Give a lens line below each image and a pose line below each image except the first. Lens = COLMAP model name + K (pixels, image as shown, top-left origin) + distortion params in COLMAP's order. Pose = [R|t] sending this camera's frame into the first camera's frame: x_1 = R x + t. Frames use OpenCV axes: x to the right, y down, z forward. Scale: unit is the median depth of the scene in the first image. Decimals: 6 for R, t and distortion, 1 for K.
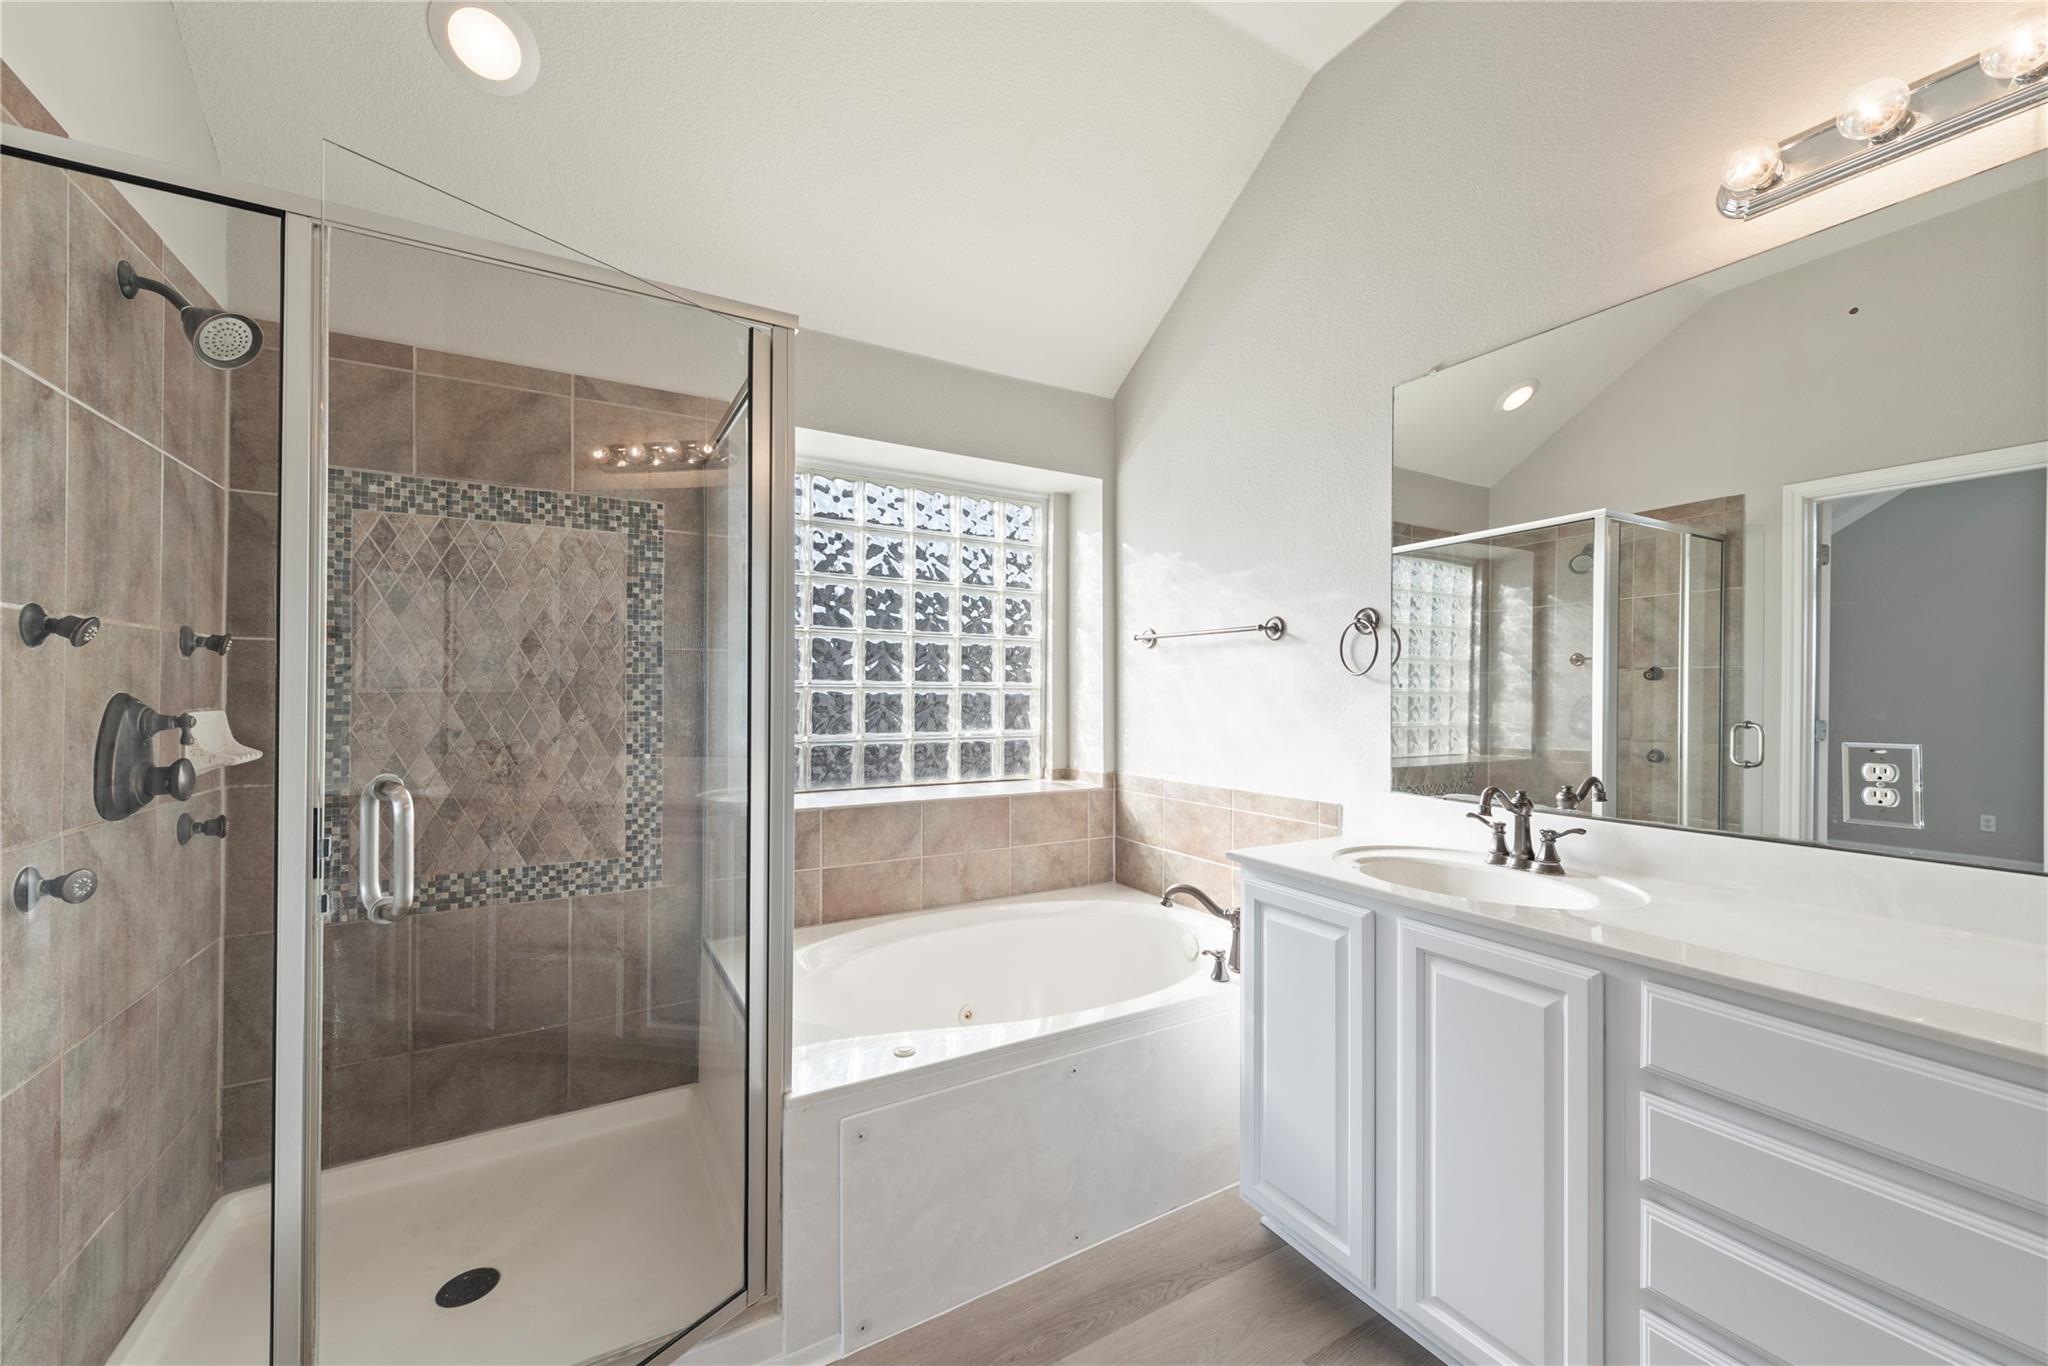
lens RADIAL K [[792.1, 0, 1033.8], [0, 792.1, 685.5], [0, 0, 1]] dist [0.006396, -0.002269]
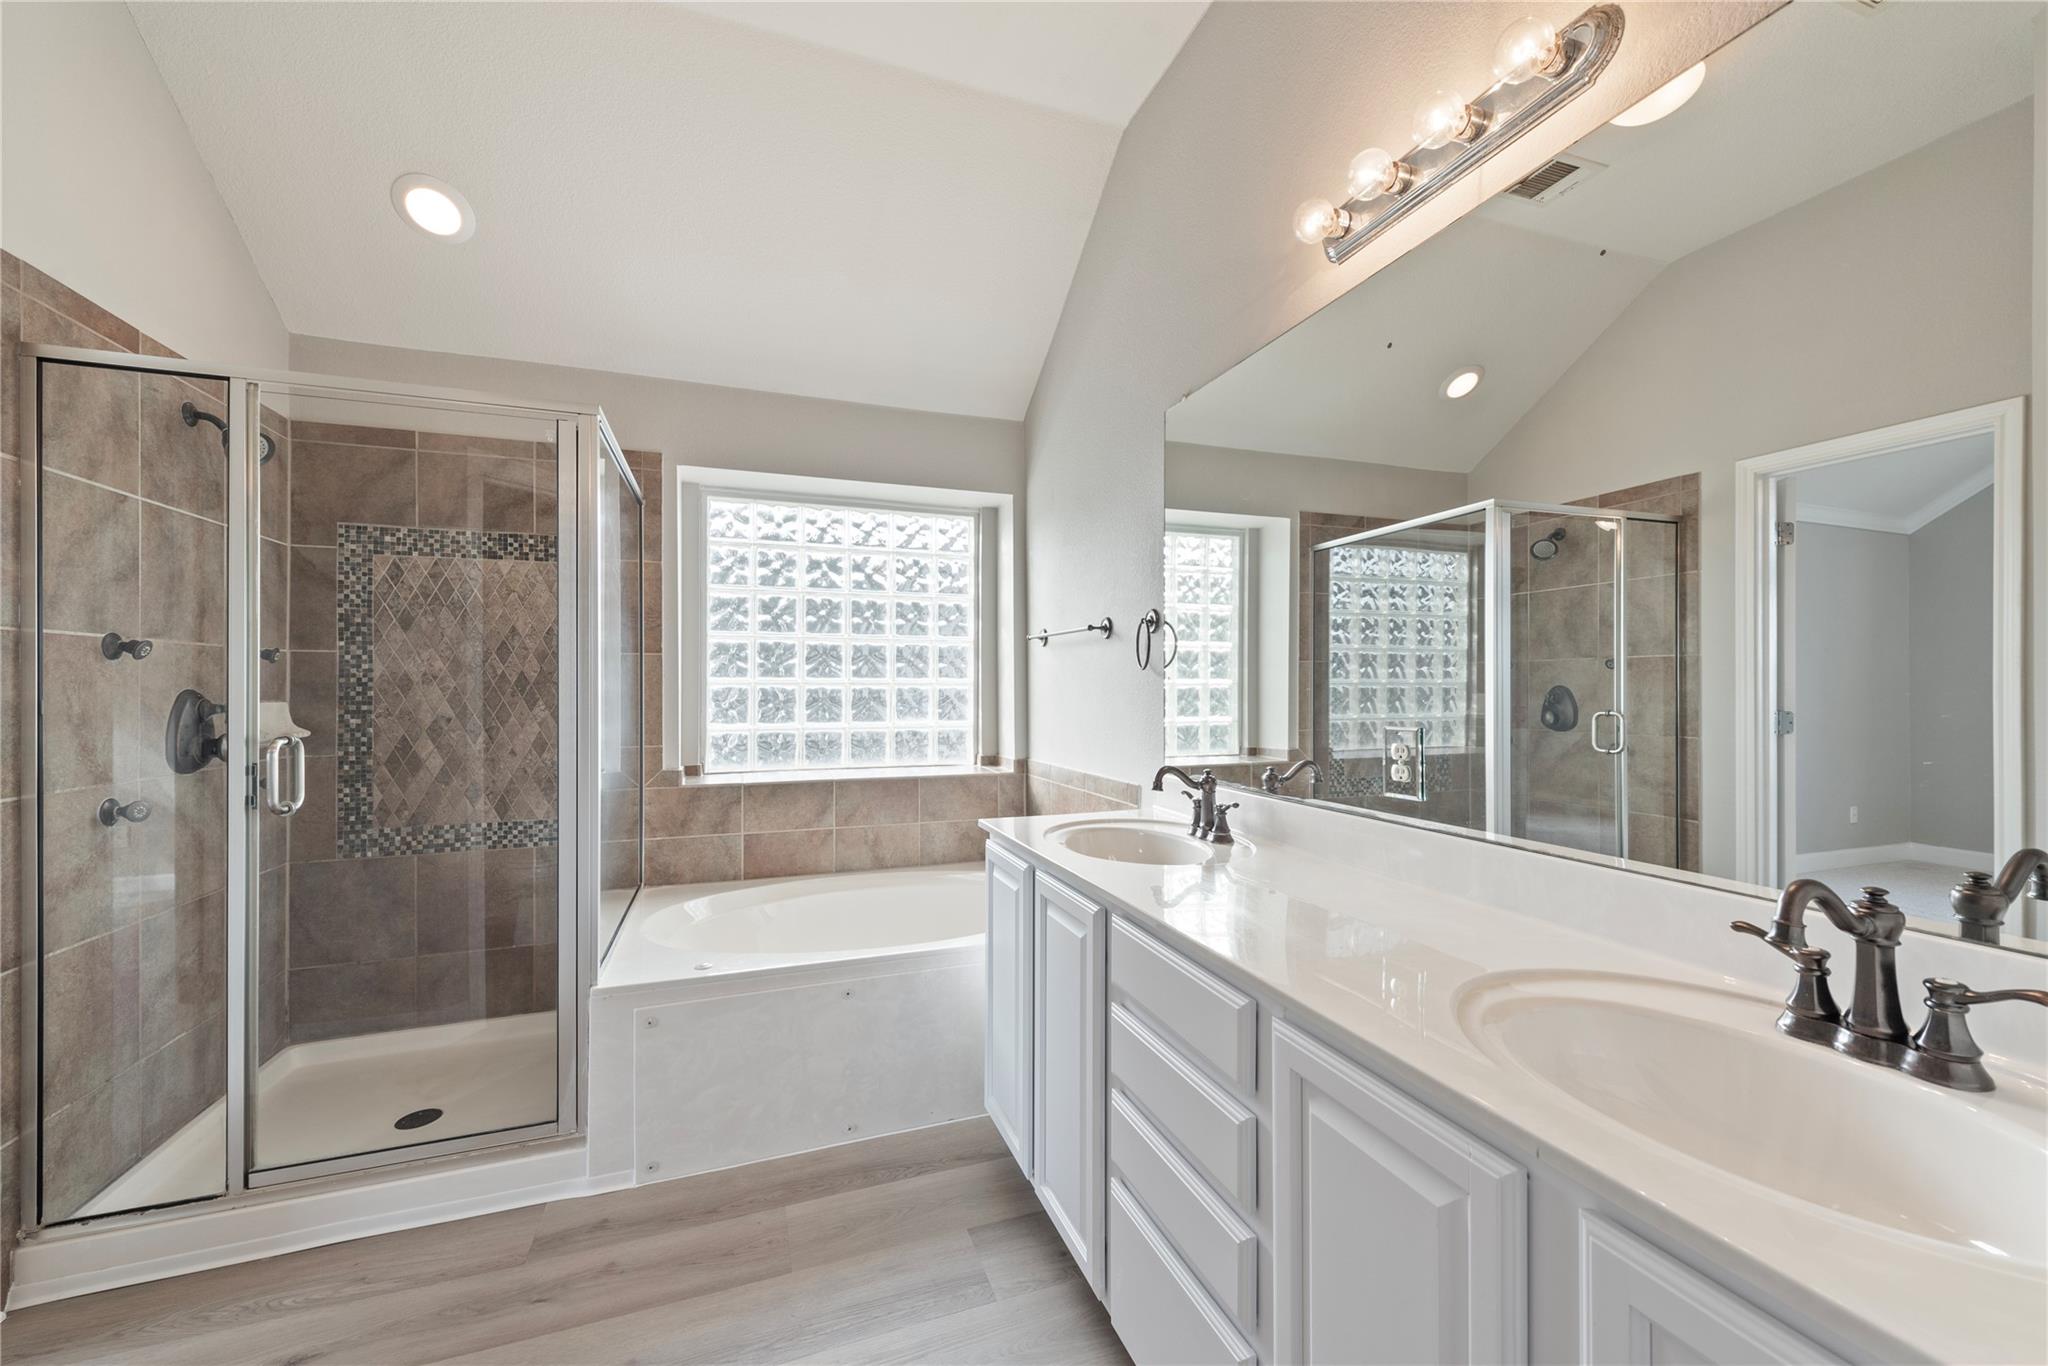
lens RADIAL K [[798.5, 0, 1024.0], [0, 798.5, 683.0], [0, 0, 1]] dist [0.011157, -0.000532]
pose [[0.982716, -0.006579, -0.185002, 0.442216], [0.006874, 0.999976, 0.000949, 0.004145], [0.184992, -0.002205, 0.982738, -0.134870]]
